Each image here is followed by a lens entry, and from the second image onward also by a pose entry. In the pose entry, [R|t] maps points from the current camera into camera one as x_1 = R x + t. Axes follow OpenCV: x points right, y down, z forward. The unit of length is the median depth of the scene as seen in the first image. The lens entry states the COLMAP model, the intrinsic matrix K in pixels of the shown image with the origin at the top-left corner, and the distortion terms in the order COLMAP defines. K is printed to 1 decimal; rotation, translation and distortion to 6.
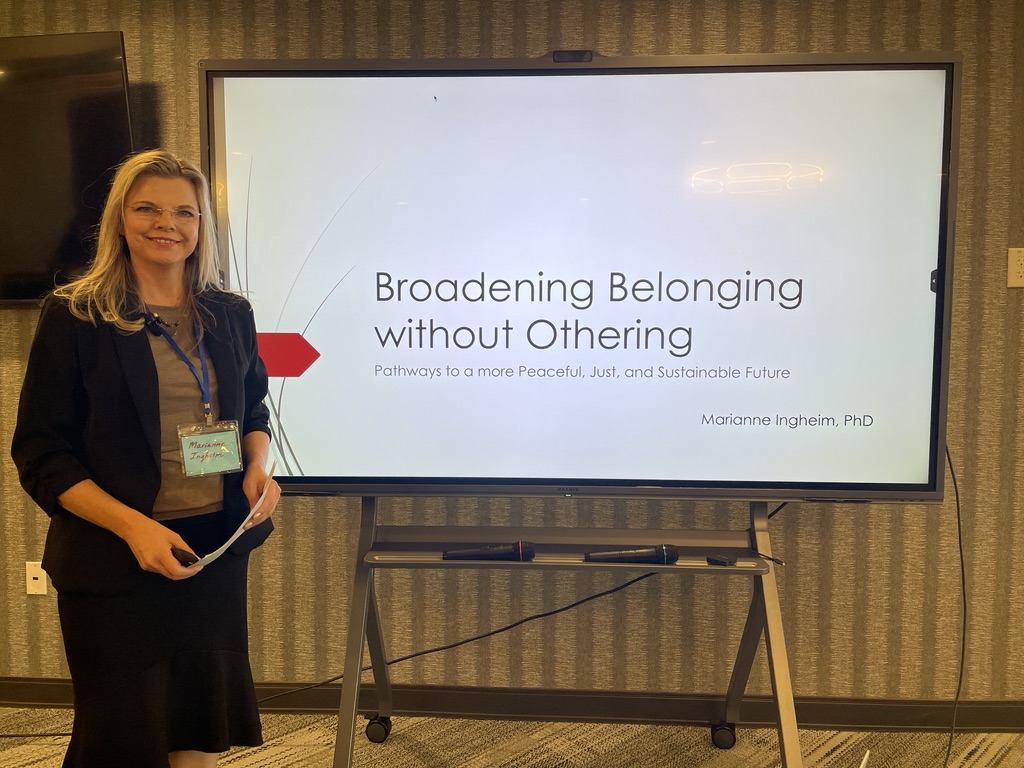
lens RADIAL K [[770.0, 0, 505.1], [0, 770.0, 371.0], [0, 0, 1]] dist [0.050086, -0.058805]
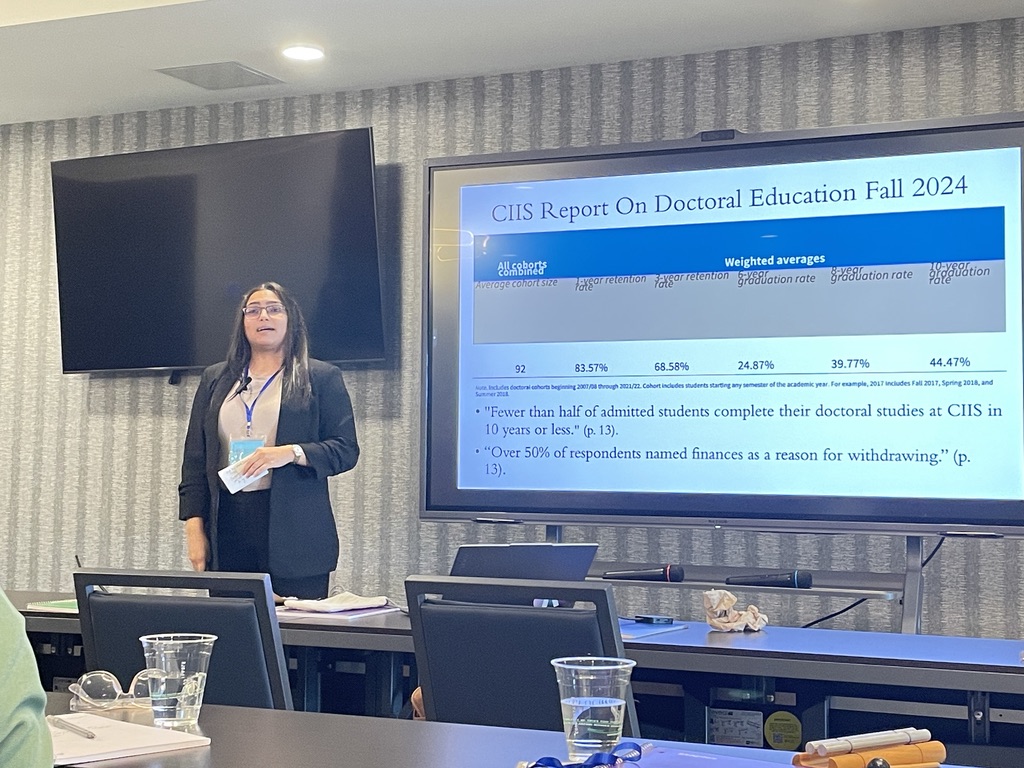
lens RADIAL K [[1608.7, 0, 517.9], [0, 1608.7, 363.2], [0, 0, 1]] dist [0.064369, 0.000000]
pose [[0.928000, -0.016709, -0.372205, 0.553907], [-0.030901, 0.992100, -0.121582, 0.180350], [0.371296, 0.124329, 0.920153, -1.005033]]
